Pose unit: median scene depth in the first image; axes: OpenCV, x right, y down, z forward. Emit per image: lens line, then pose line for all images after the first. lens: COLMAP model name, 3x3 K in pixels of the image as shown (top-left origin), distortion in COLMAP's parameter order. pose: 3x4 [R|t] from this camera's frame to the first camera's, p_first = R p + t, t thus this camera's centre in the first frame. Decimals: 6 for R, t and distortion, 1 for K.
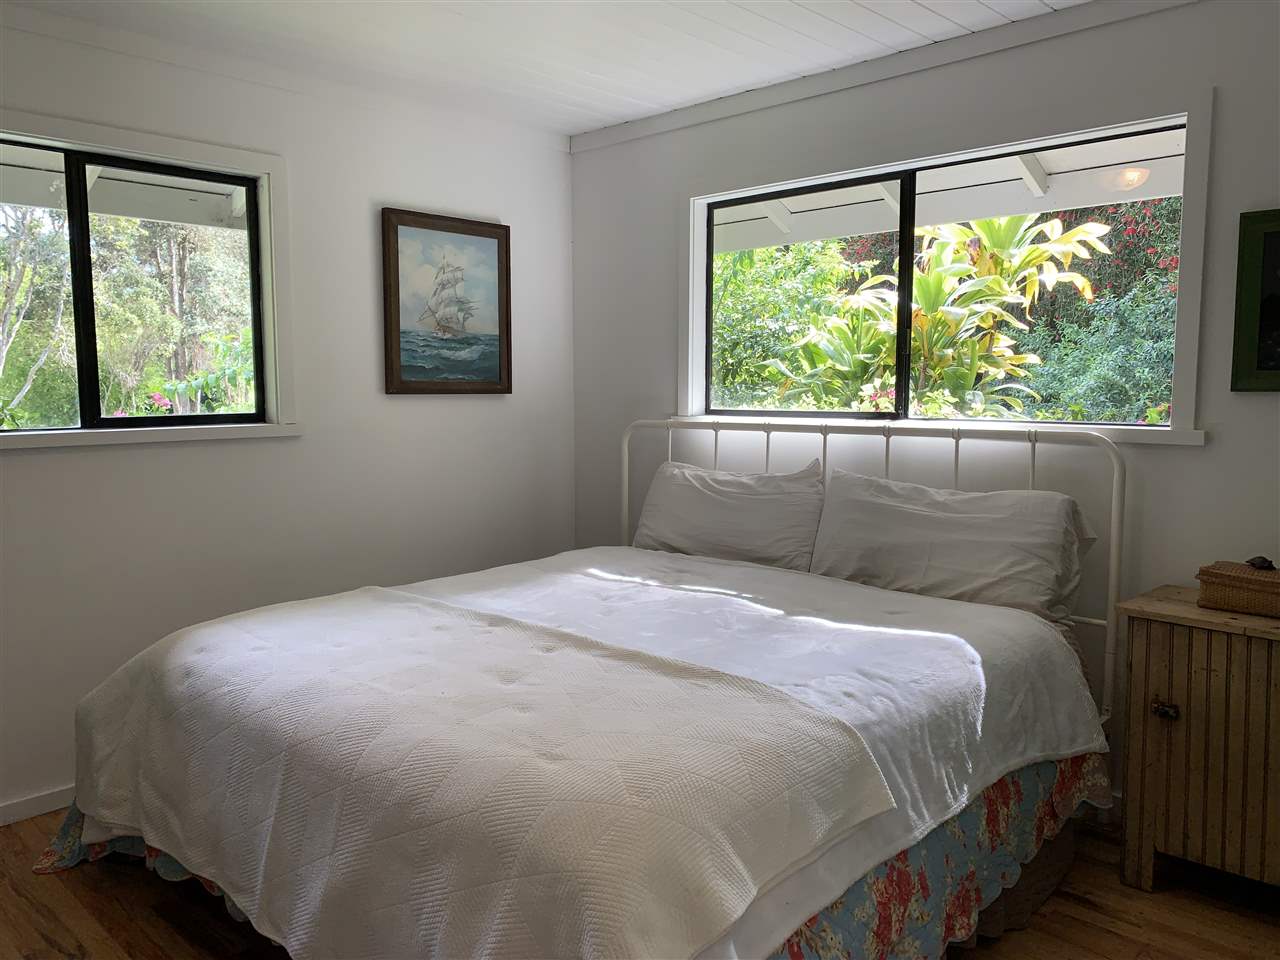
lens RADIAL K [[978.8, 0, 642.9], [0, 978.8, 476.8], [0, 0, 1]] dist [0.012589, 0.004626]
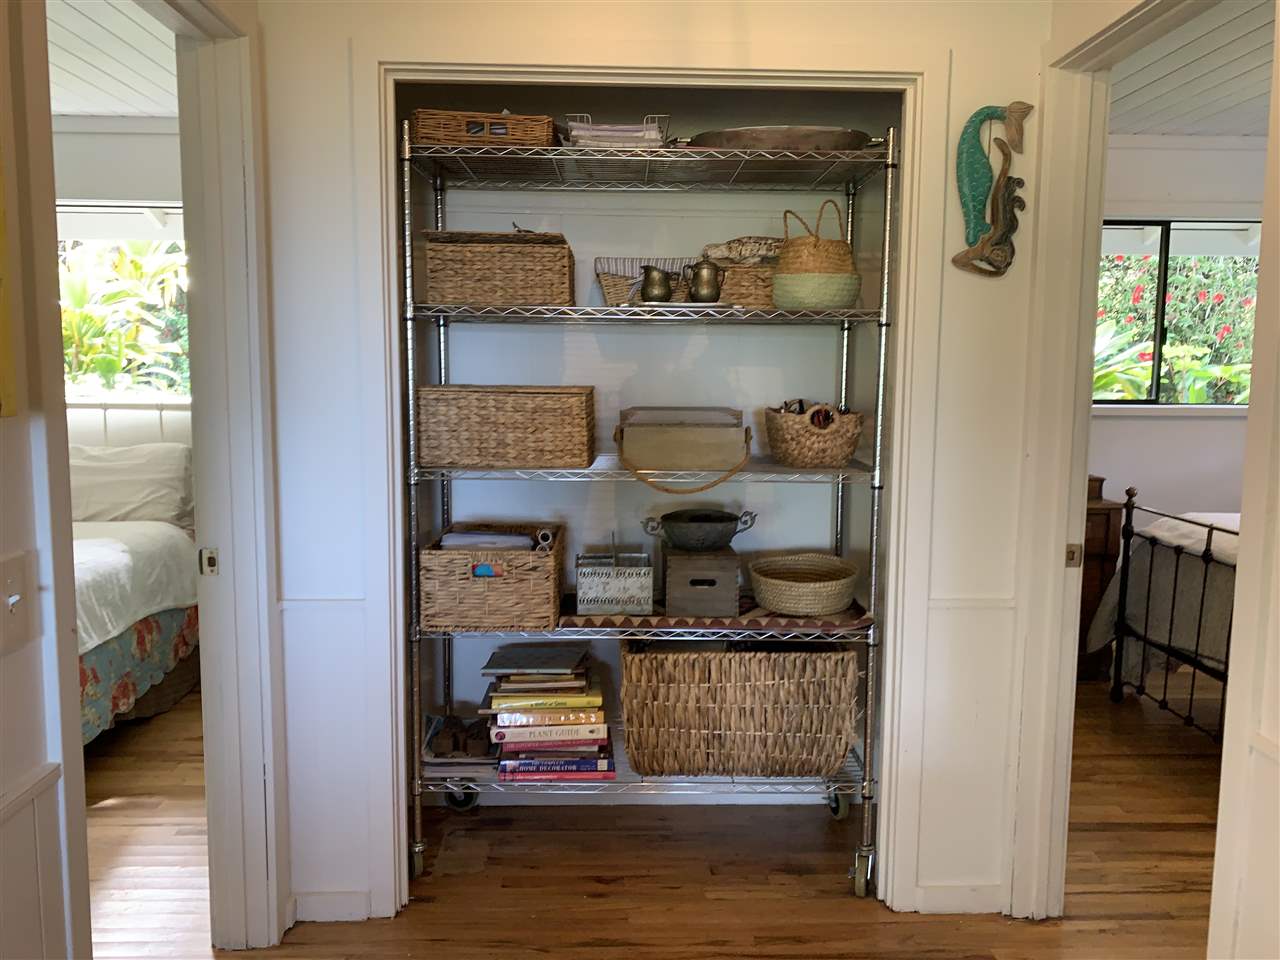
lens RADIAL K [[971.4, 0, 640.0], [0, 971.4, 480.0], [0, 0, 1]] dist [0.054774, -0.080356]
pose [[0.703123, -0.070388, 0.707576, -0.148750], [0.054341, 0.997498, 0.045230, 0.043216], [-0.708989, 0.006649, 0.705189, -0.567493]]
